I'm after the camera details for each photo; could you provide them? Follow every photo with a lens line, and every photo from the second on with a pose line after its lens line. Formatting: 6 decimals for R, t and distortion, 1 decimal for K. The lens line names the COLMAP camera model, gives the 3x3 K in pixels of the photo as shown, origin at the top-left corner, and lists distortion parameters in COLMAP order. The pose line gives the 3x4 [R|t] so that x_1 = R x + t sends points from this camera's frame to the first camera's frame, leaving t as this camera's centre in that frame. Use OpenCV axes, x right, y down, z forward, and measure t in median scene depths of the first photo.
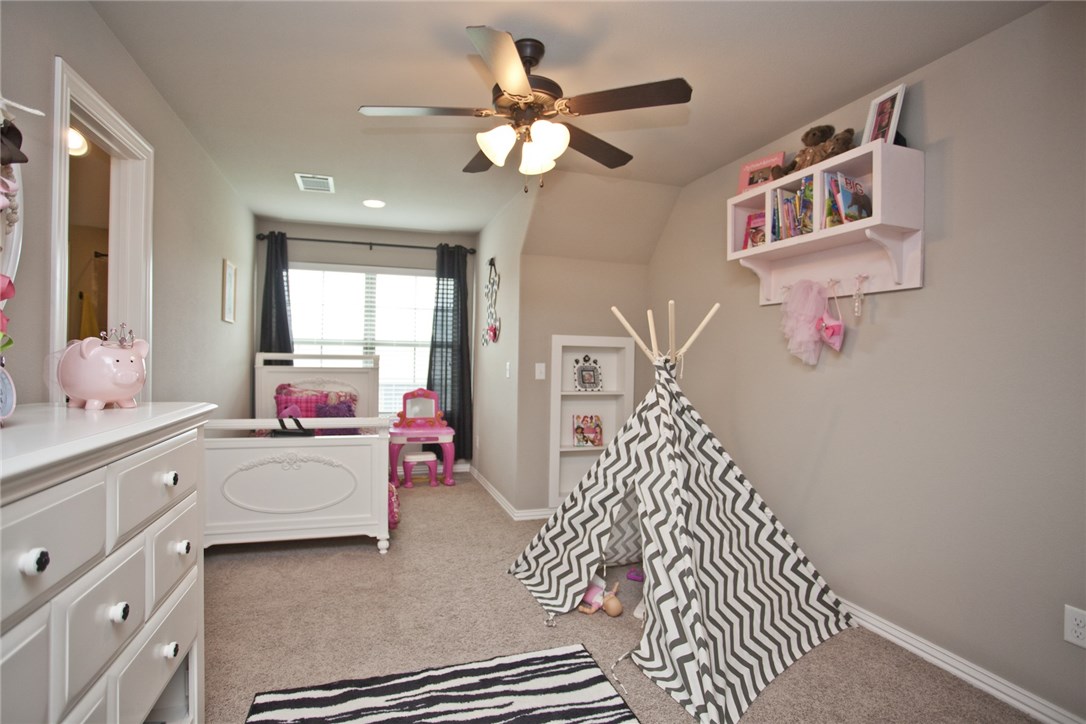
lens RADIAL K [[545.2, 0, 542.9], [0, 545.2, 362.1], [0, 0, 1]] dist [-0.056091, 0.018152]
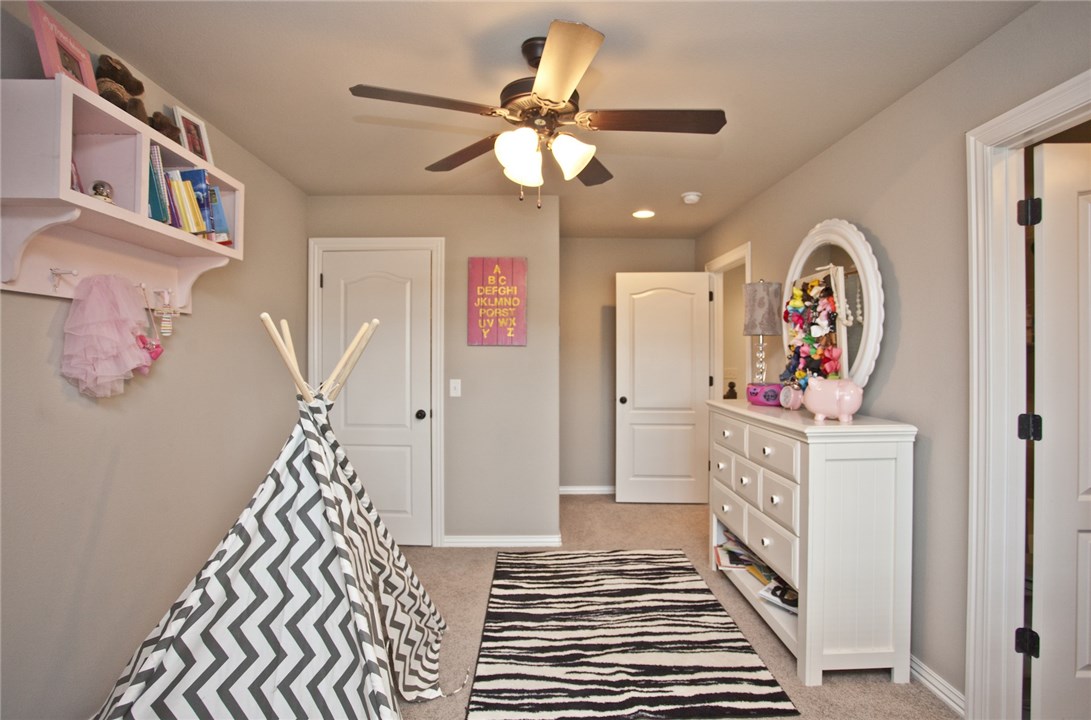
lens RADIAL K [[547.7, 0, 544.8], [0, 547.7, 356.2], [0, 0, 1]] dist [-0.056091, 0.018152]
pose [[-0.954302, -0.018367, 0.298278, -0.336722], [-0.015721, 0.999813, 0.011267, -0.086085], [-0.298429, 0.006063, -0.954413, 2.019468]]
